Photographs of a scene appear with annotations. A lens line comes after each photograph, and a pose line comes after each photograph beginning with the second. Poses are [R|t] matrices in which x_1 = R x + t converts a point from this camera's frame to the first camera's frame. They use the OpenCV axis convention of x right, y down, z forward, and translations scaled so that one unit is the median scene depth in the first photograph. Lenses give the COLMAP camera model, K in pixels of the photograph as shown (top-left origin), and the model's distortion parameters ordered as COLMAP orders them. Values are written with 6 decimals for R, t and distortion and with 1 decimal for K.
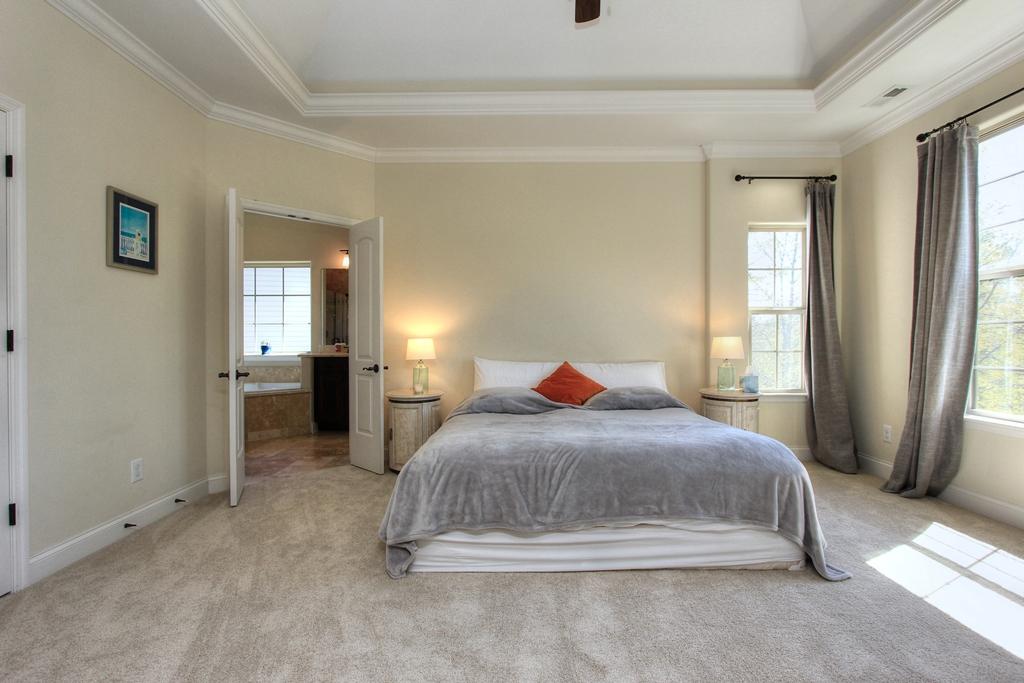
lens RADIAL K [[471.0, 0, 509.8], [0, 471.0, 342.5], [0, 0, 1]] dist [-0.012561, 0.001691]
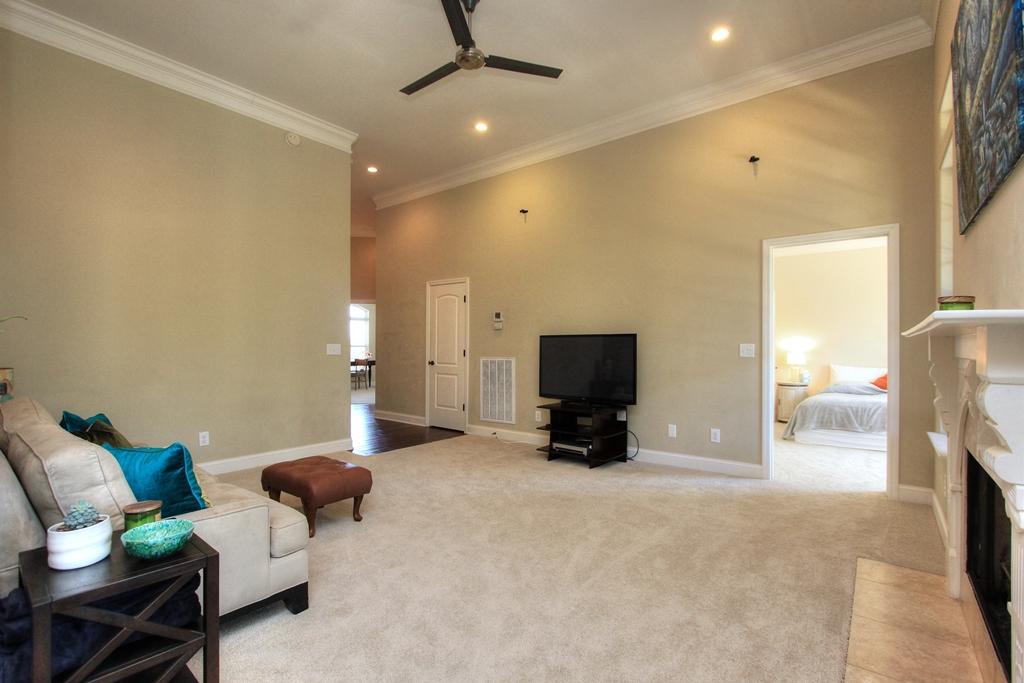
lens RADIAL K [[471.0, 0, 509.1], [0, 471.0, 342.3], [0, 0, 1]] dist [-0.012561, 0.001691]
pose [[0.788185, -0.001857, -0.615436, 0.069664], [-0.003744, 0.999962, -0.007812, -0.037423], [0.615427, 0.008461, 0.788148, -1.353016]]
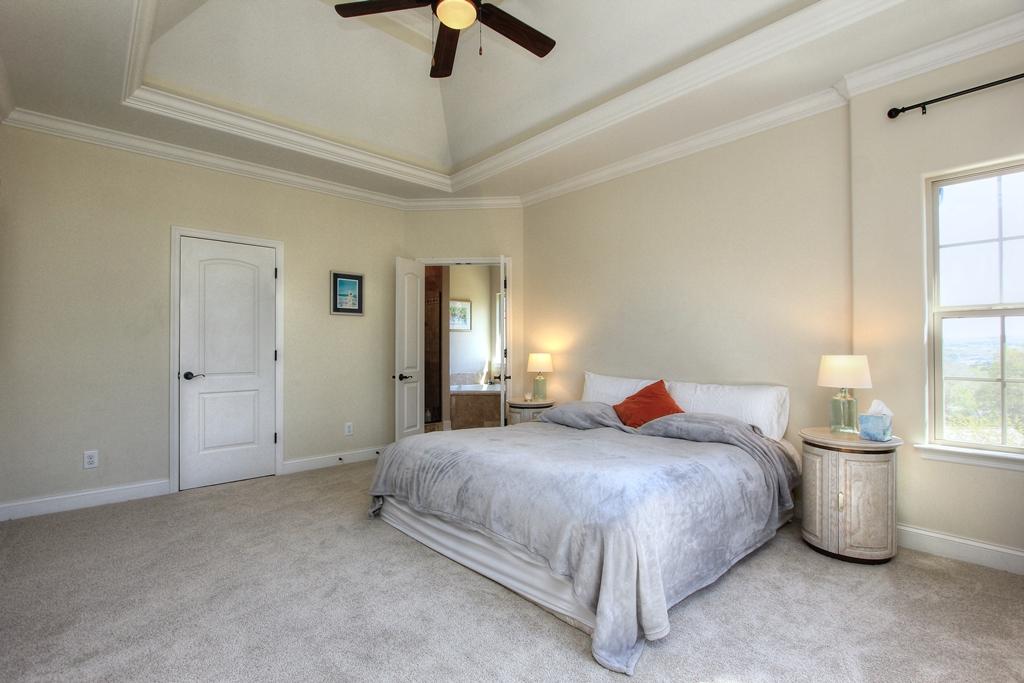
lens RADIAL K [[471.0, 0, 509.7], [0, 471.0, 342.1], [0, 0, 1]] dist [-0.012561, 0.001691]
pose [[0.676273, -0.009276, -0.736592, 0.689197], [-0.004940, 0.999841, -0.017126, -0.018205], [0.736634, 0.015221, 0.676120, 0.191044]]
